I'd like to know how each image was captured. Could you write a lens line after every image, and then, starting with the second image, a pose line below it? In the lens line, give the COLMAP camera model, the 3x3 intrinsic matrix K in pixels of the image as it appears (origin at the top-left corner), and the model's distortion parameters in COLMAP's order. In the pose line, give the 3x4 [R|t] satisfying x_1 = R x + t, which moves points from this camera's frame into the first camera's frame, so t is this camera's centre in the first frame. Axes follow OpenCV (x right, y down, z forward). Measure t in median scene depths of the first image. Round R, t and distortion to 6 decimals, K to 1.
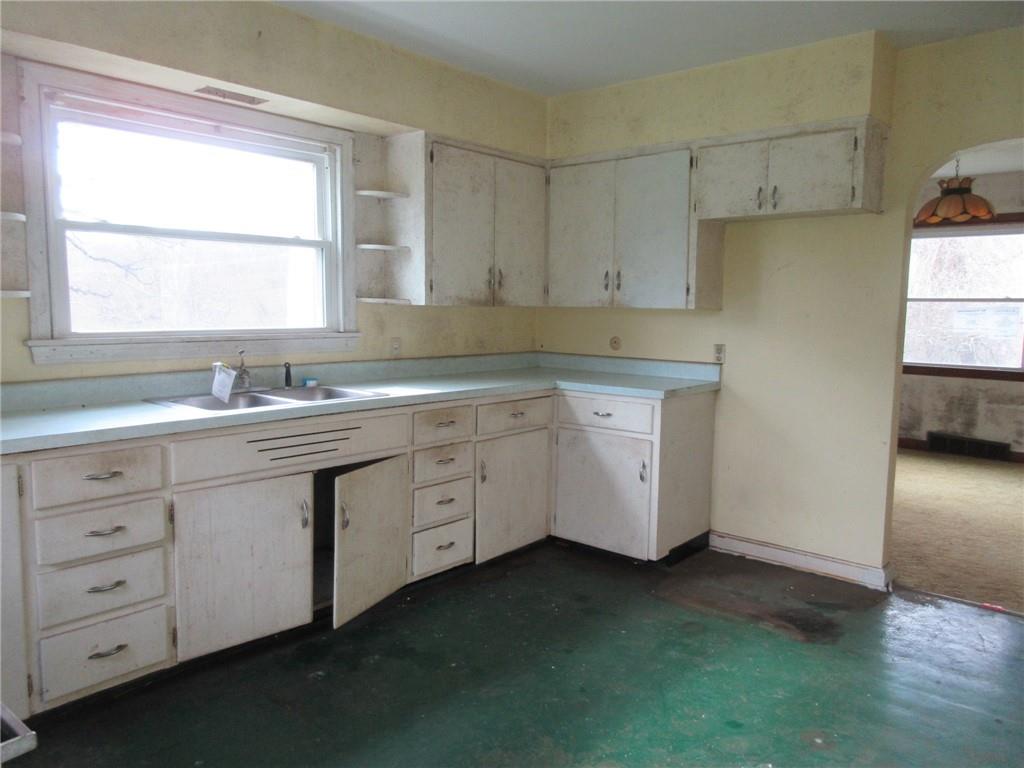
lens RADIAL K [[763.2, 0, 511.0], [0, 763.2, 383.6], [0, 0, 1]] dist [0.007593, 0.003387]
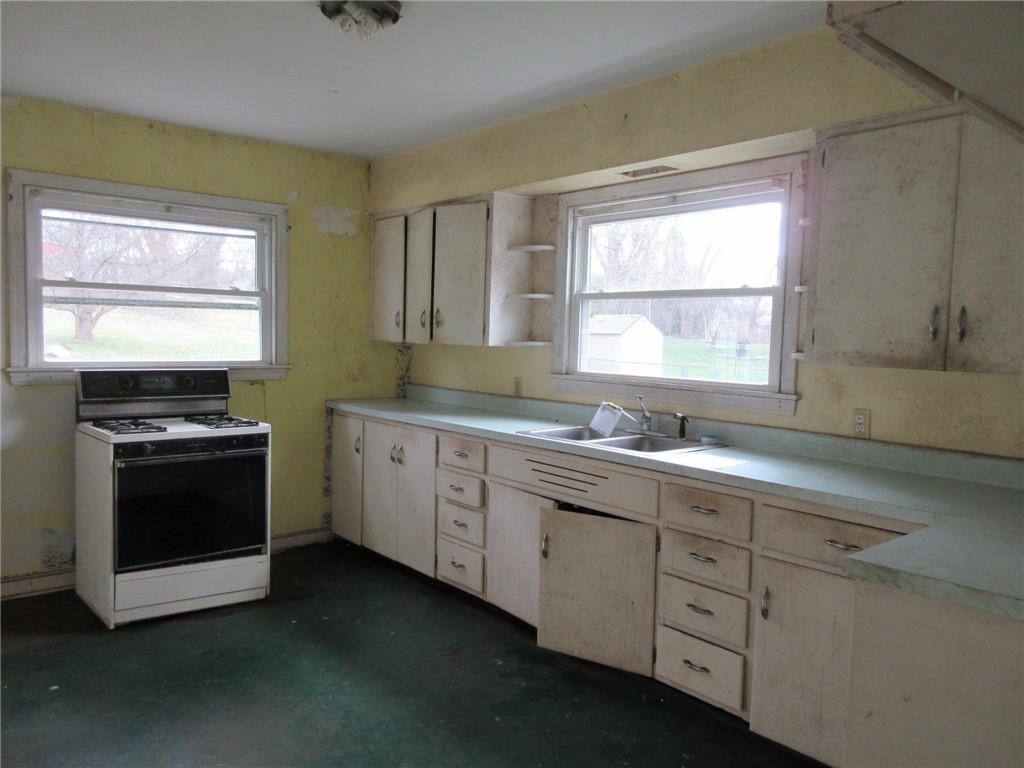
lens RADIAL K [[763.2, 0, 510.9], [0, 763.2, 384.1], [0, 0, 1]] dist [0.007593, 0.003387]
pose [[-0.143295, 0.047789, -0.988526, 0.709643], [-0.134301, 0.988655, 0.067263, -0.101020], [0.980525, 0.142398, -0.135251, 0.888906]]
